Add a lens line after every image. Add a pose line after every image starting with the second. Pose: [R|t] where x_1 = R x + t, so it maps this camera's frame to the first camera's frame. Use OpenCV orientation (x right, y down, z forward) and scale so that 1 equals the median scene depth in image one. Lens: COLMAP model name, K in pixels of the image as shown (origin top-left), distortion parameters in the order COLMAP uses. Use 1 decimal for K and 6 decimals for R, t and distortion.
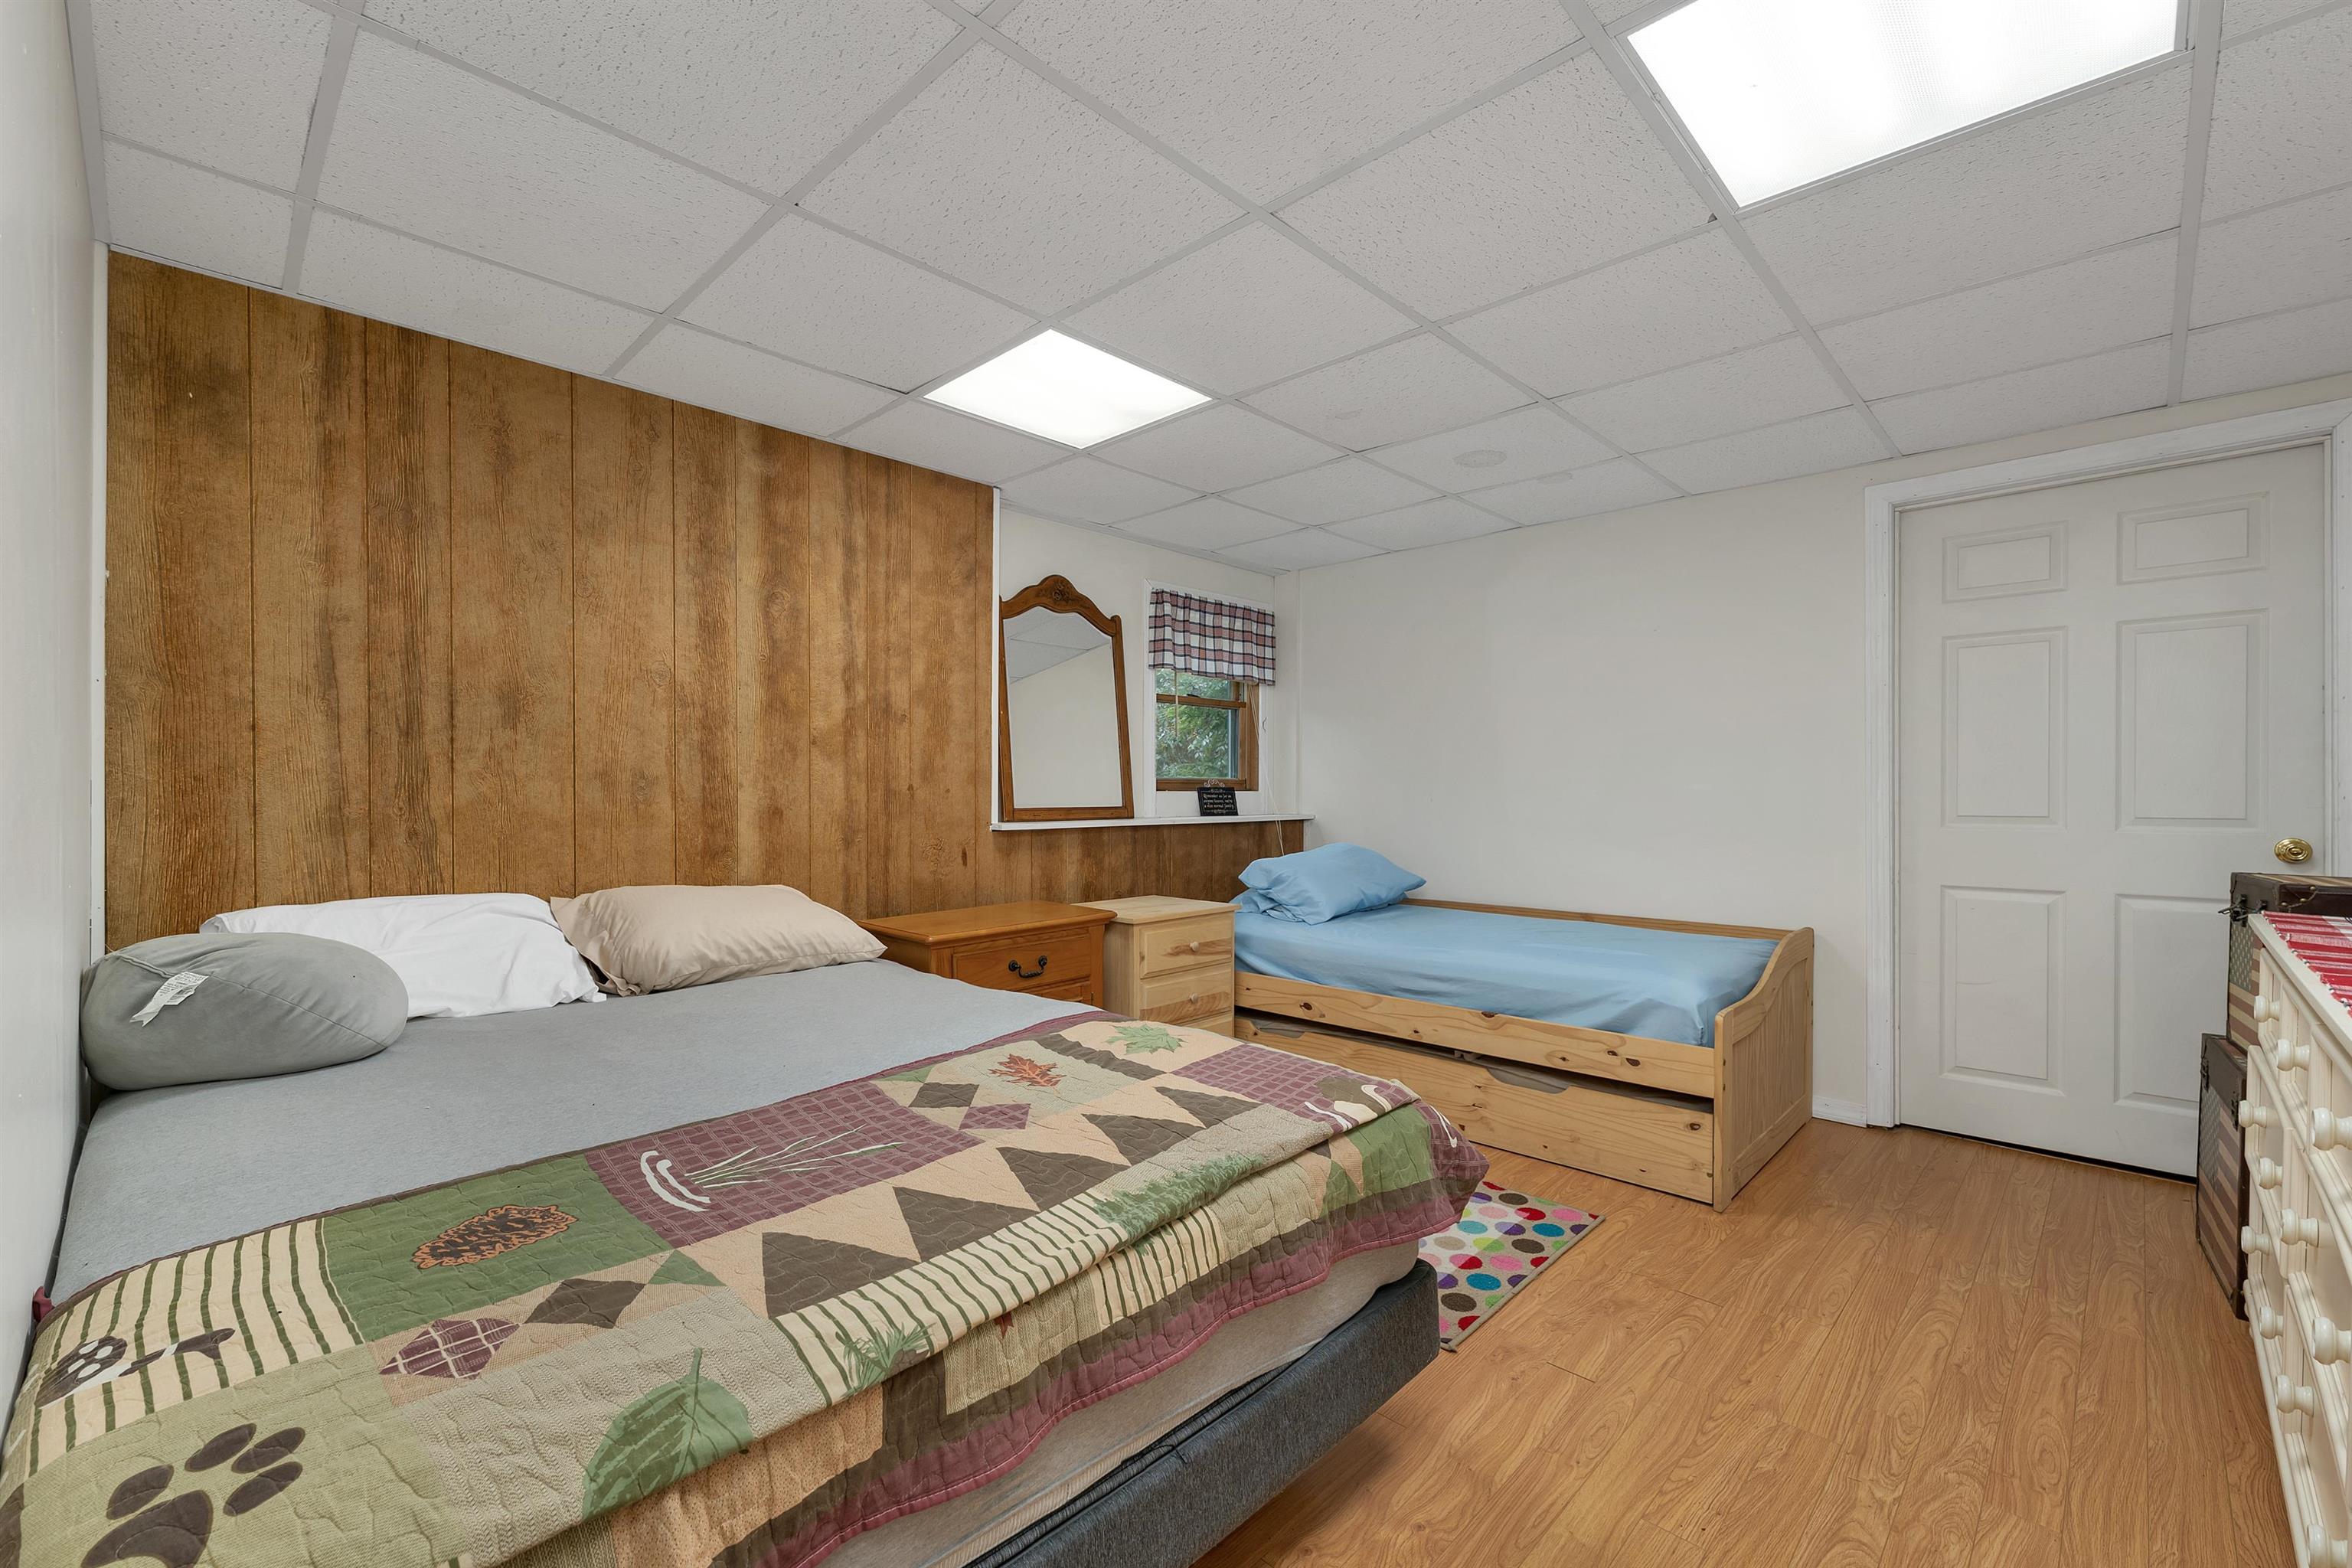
lens RADIAL K [[986.3, 0, 1170.7], [0, 986.3, 791.8], [0, 0, 1]] dist [0.001207, -0.000178]
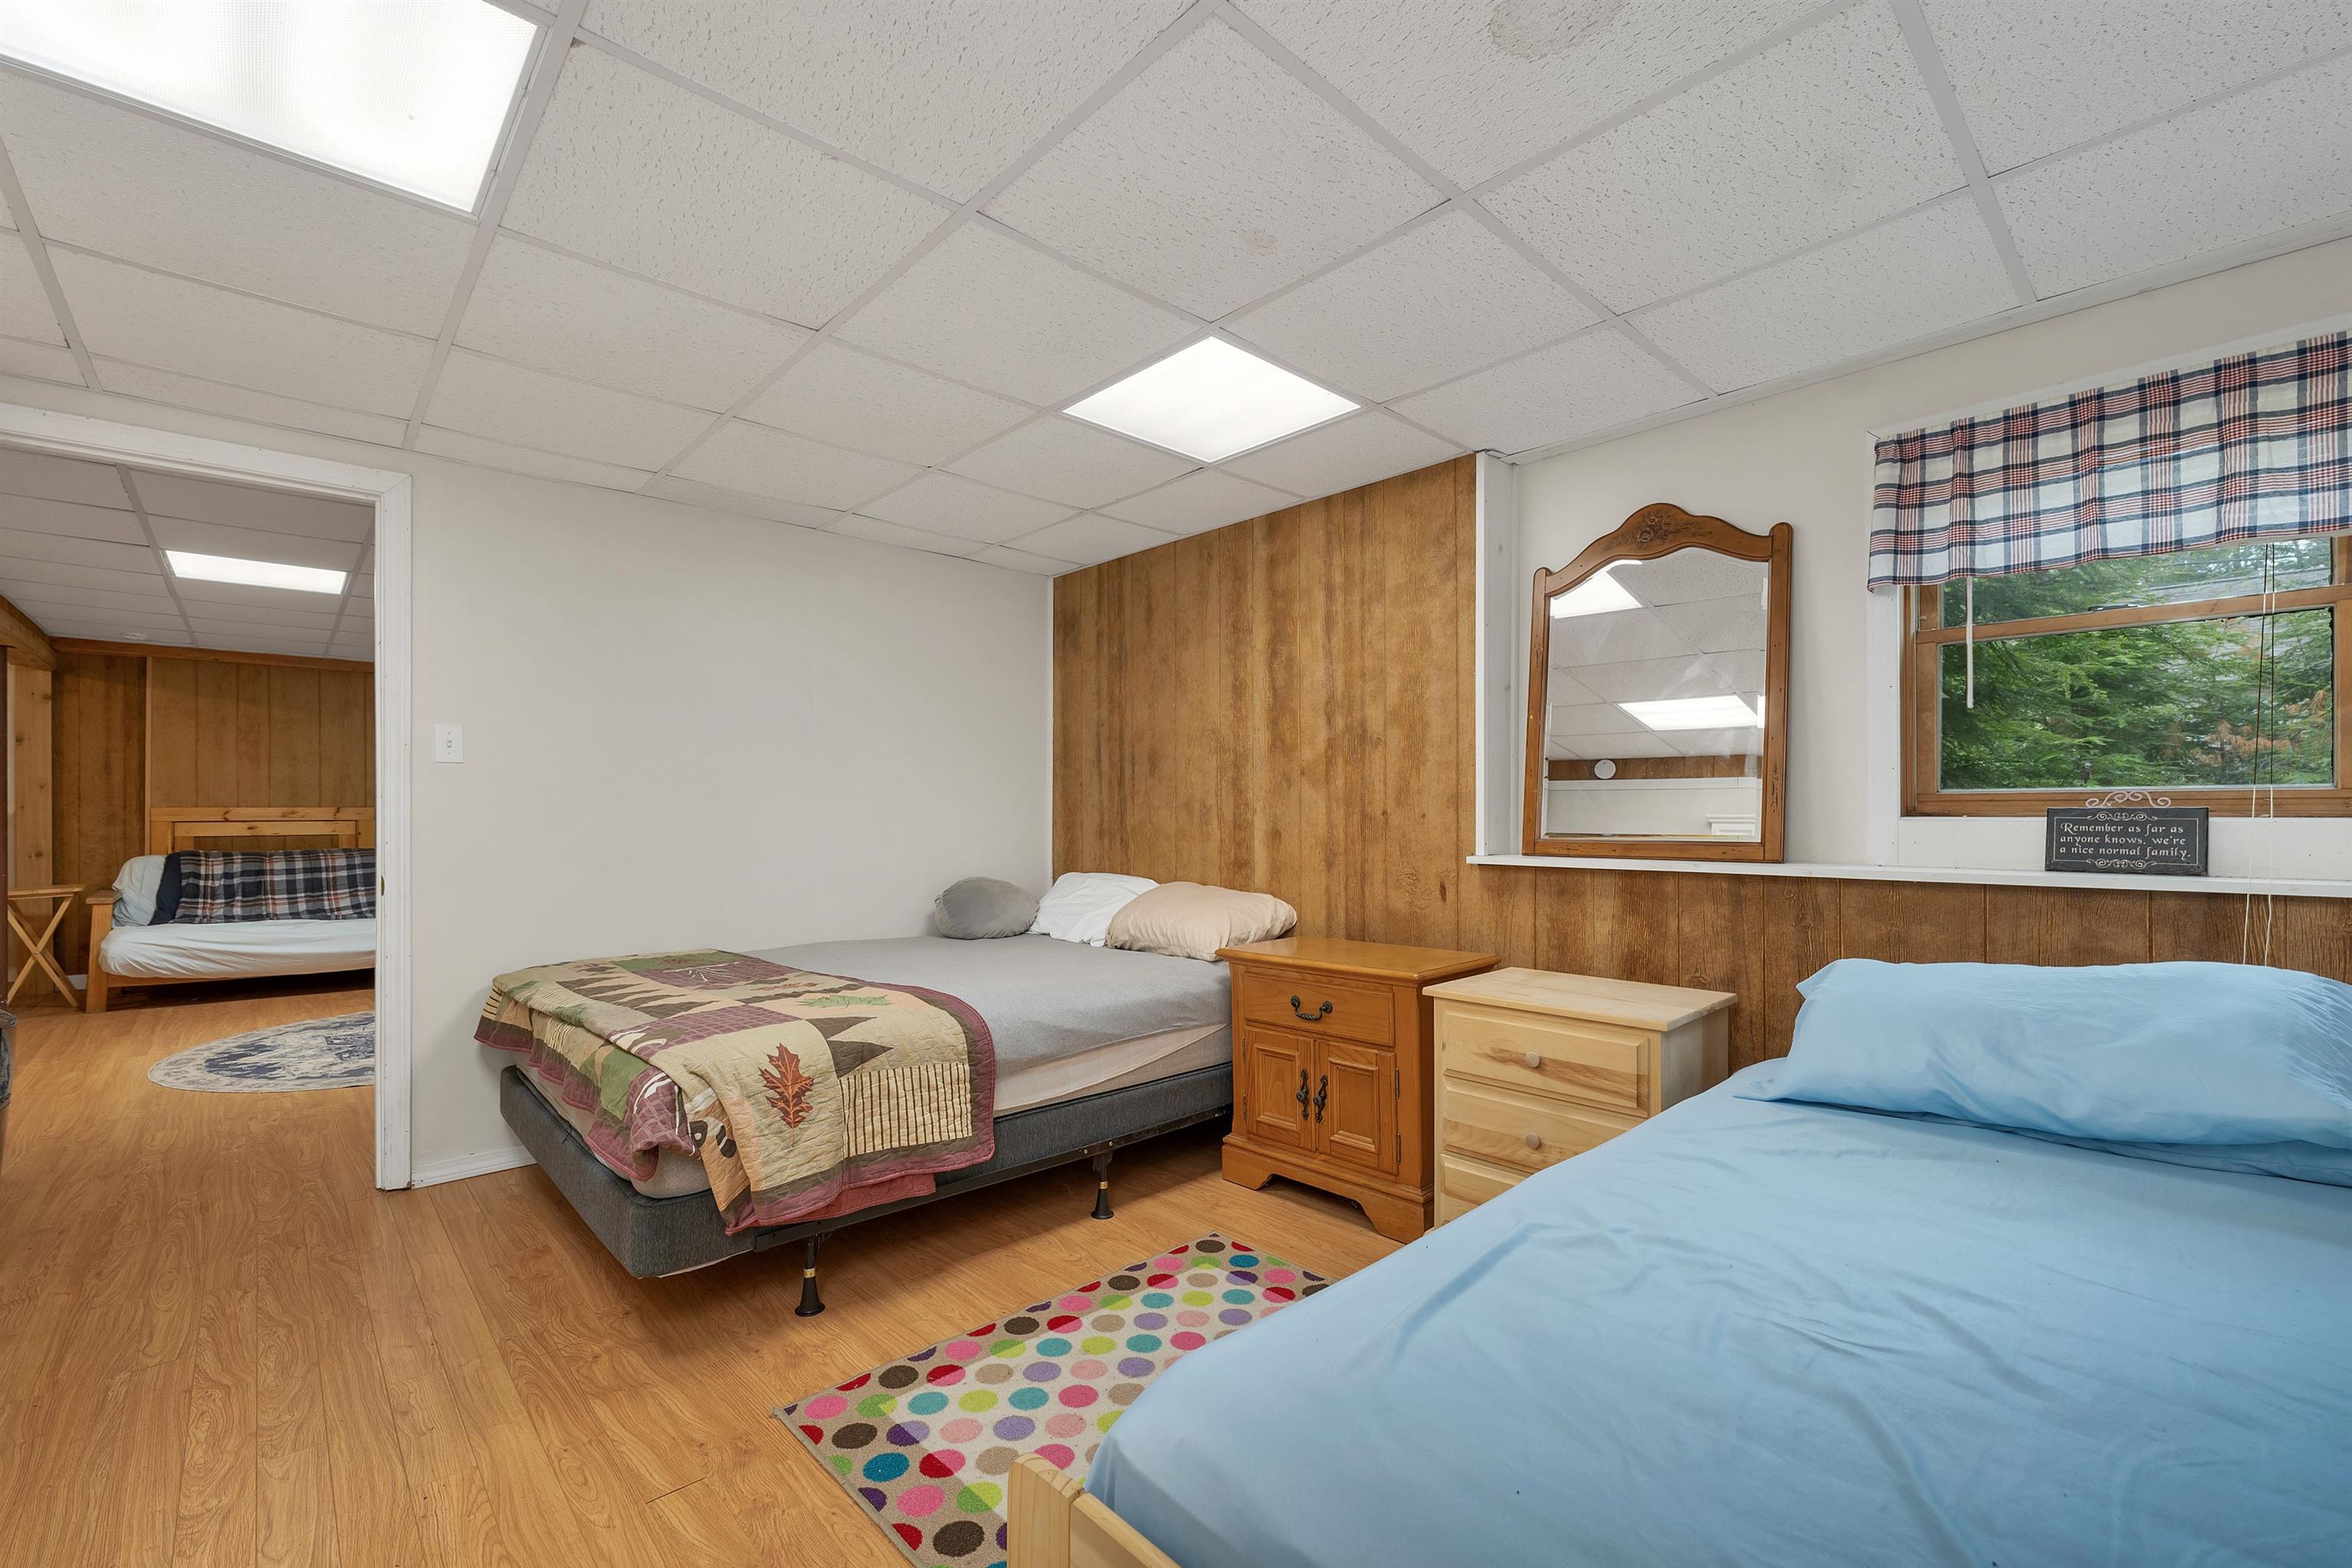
lens RADIAL K [[986.3, 0, 1170.7], [0, 986.3, 803.8], [0, 0, 1]] dist [0.001207, -0.000178]
pose [[-0.053047, -0.011878, -0.998521, 0.730593], [-0.001585, 0.999929, -0.011811, -0.001083], [0.998591, 0.000956, -0.053062, 0.862675]]
